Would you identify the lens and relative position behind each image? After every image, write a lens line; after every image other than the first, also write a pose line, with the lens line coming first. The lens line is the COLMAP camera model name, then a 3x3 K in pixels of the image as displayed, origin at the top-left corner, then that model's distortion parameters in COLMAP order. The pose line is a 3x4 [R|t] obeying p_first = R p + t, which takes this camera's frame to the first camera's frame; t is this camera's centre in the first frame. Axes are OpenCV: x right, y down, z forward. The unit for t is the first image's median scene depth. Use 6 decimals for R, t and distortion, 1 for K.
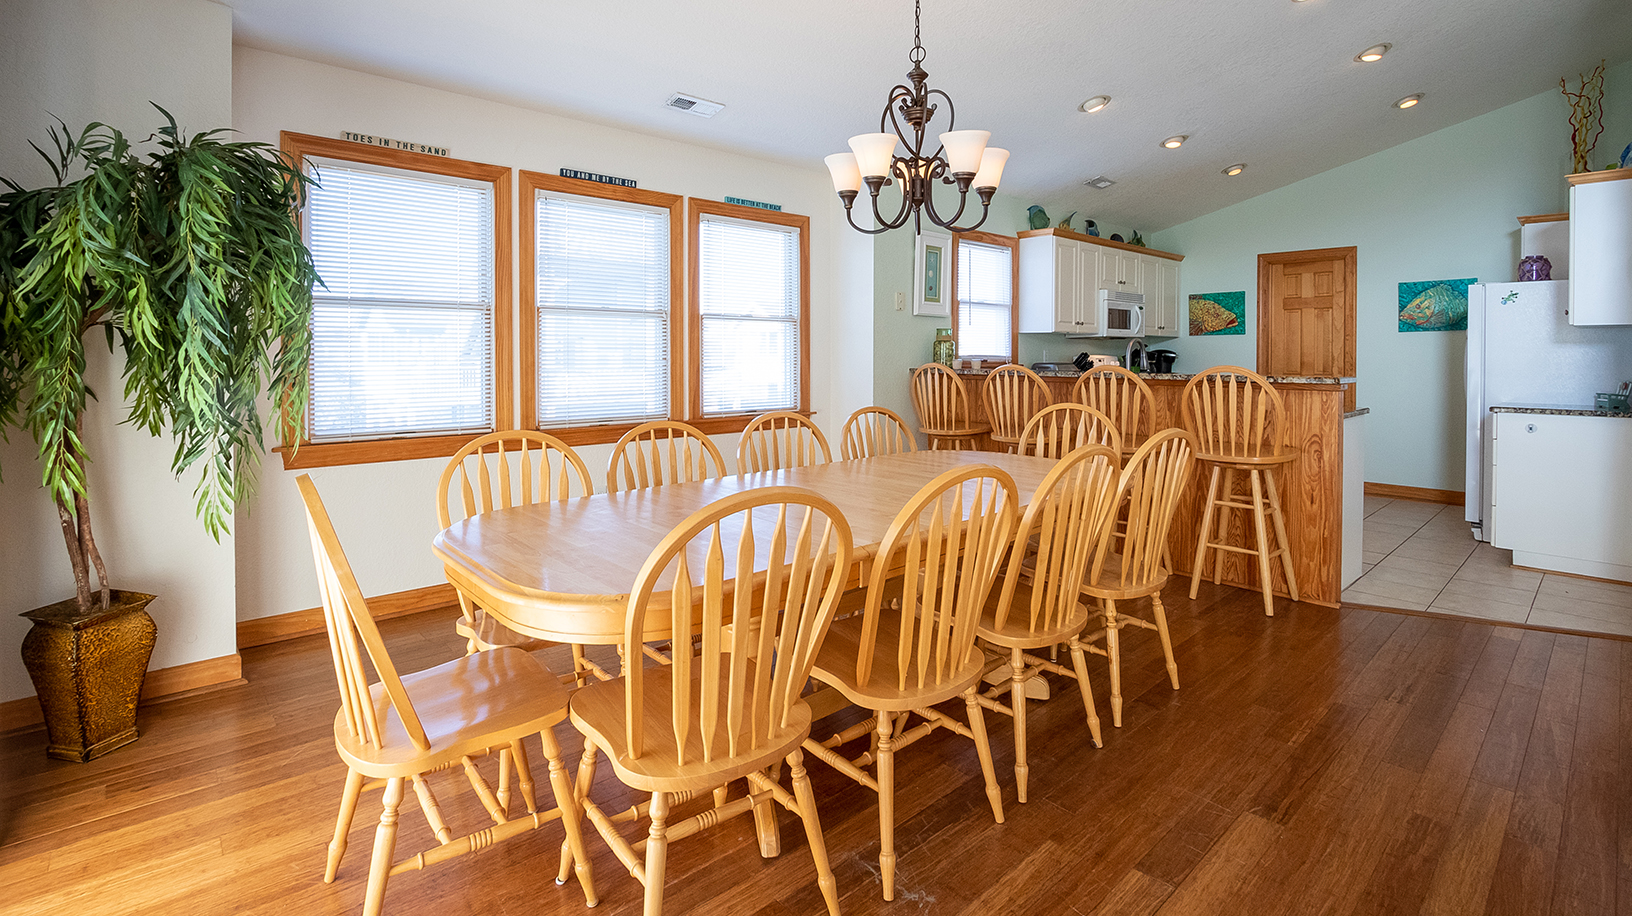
lens RADIAL K [[787.0, 0, 809.6], [0, 787.0, 353.6], [0, 0, 1]] dist [0.001014, 0.000297]
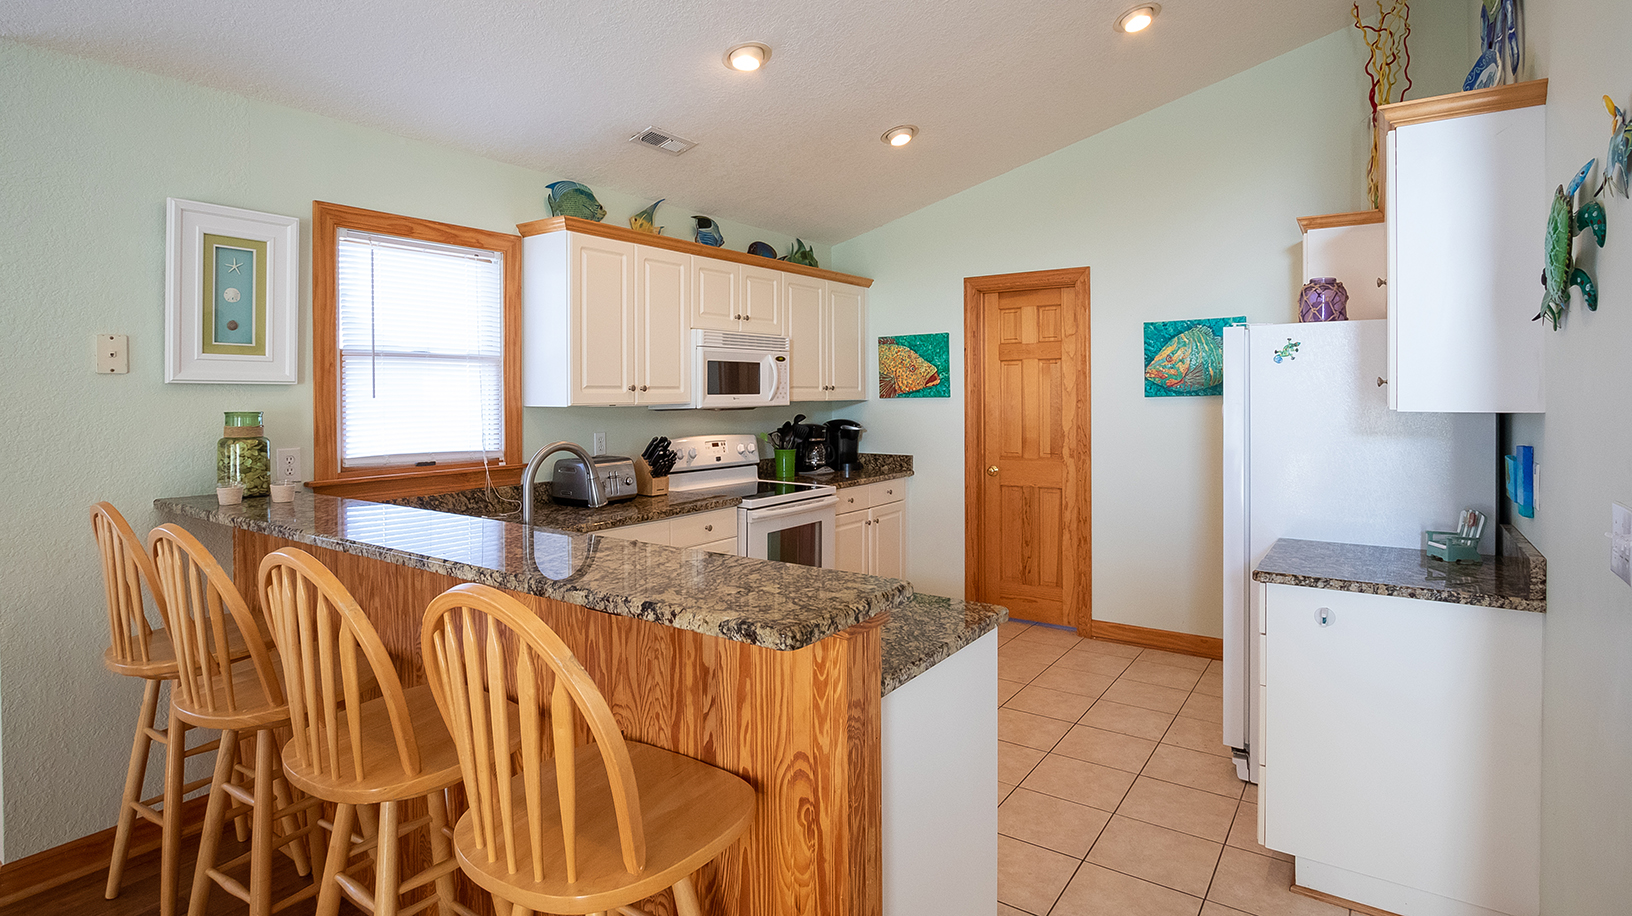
lens RADIAL K [[821.0, 0, 812.7], [0, 821.0, 387.8], [0, 0, 1]] dist [-0.002628, -0.000344]
pose [[0.980757, -0.006759, 0.195115, 0.344697], [0.007824, 0.999958, -0.004686, -0.034390], [-0.195075, 0.006123, 0.980769, 0.383391]]
